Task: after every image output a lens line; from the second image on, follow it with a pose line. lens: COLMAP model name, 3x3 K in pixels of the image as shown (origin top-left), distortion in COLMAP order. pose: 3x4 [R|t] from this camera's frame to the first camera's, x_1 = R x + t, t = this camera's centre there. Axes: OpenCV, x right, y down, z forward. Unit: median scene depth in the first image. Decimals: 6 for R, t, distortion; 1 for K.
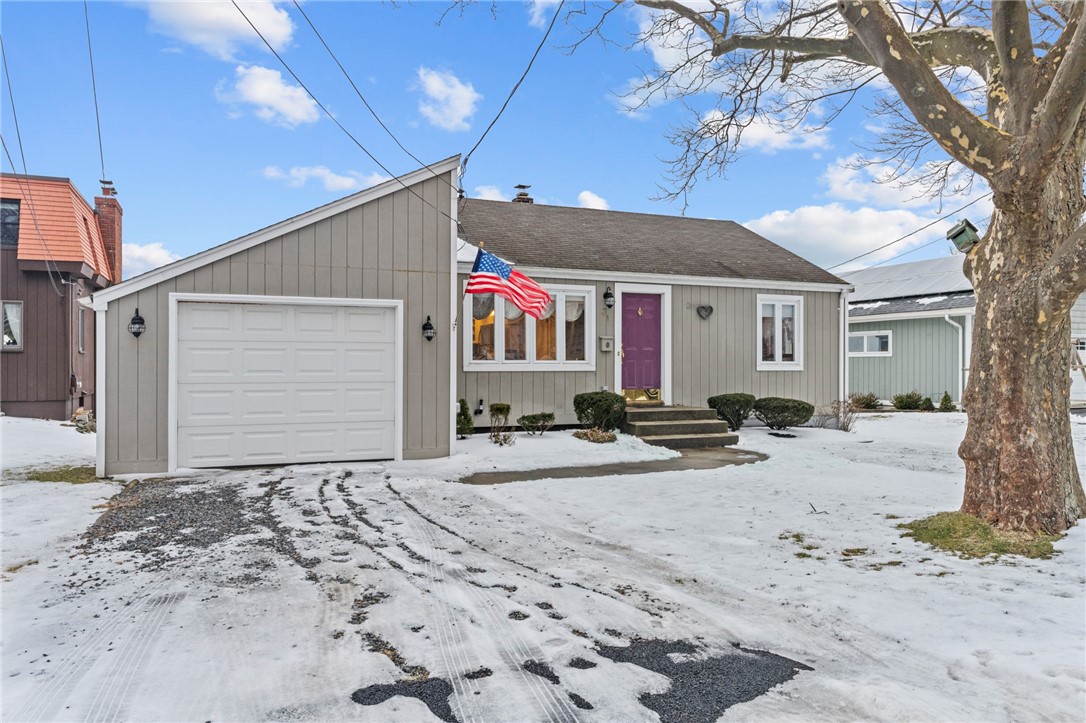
lens RADIAL K [[735.7, 0, 544.1], [0, 735.7, 359.6], [0, 0, 1]] dist [-0.001568, 0.002002]
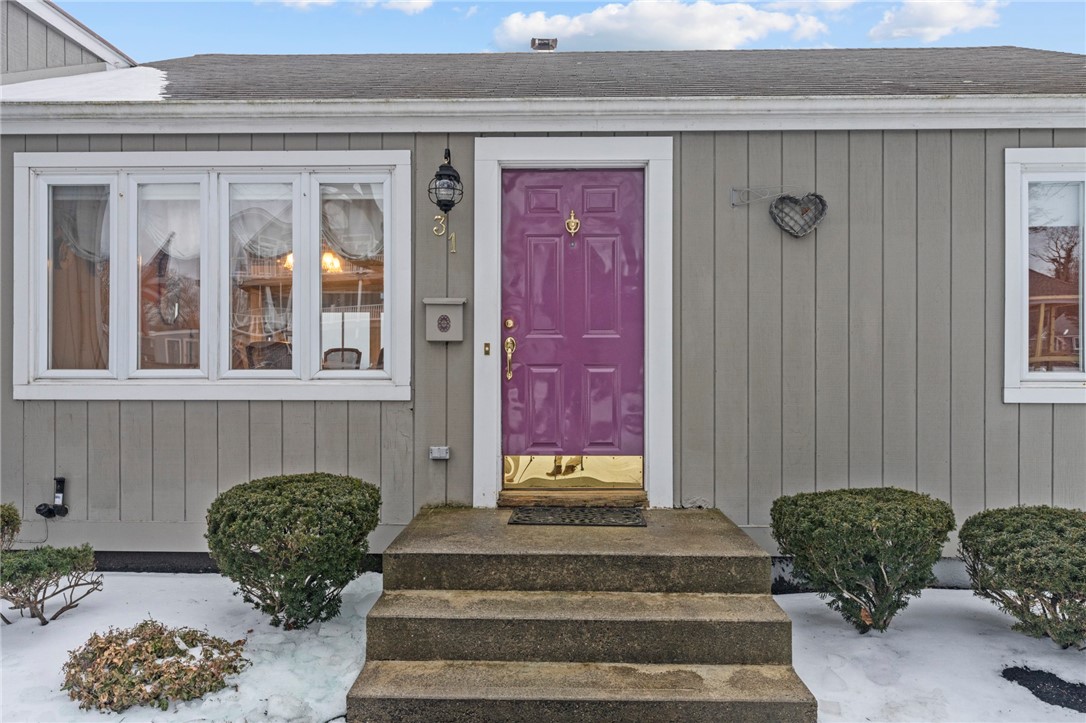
lens RADIAL K [[735.7, 0, 541.3], [0, 735.7, 365.6], [0, 0, 1]] dist [-0.001568, 0.002002]
pose [[0.912622, 0.000049, -0.408804, 0.261379], [0.001438, 0.999993, 0.003331, -0.001437], [0.408802, -0.003628, 0.912616, 0.707719]]
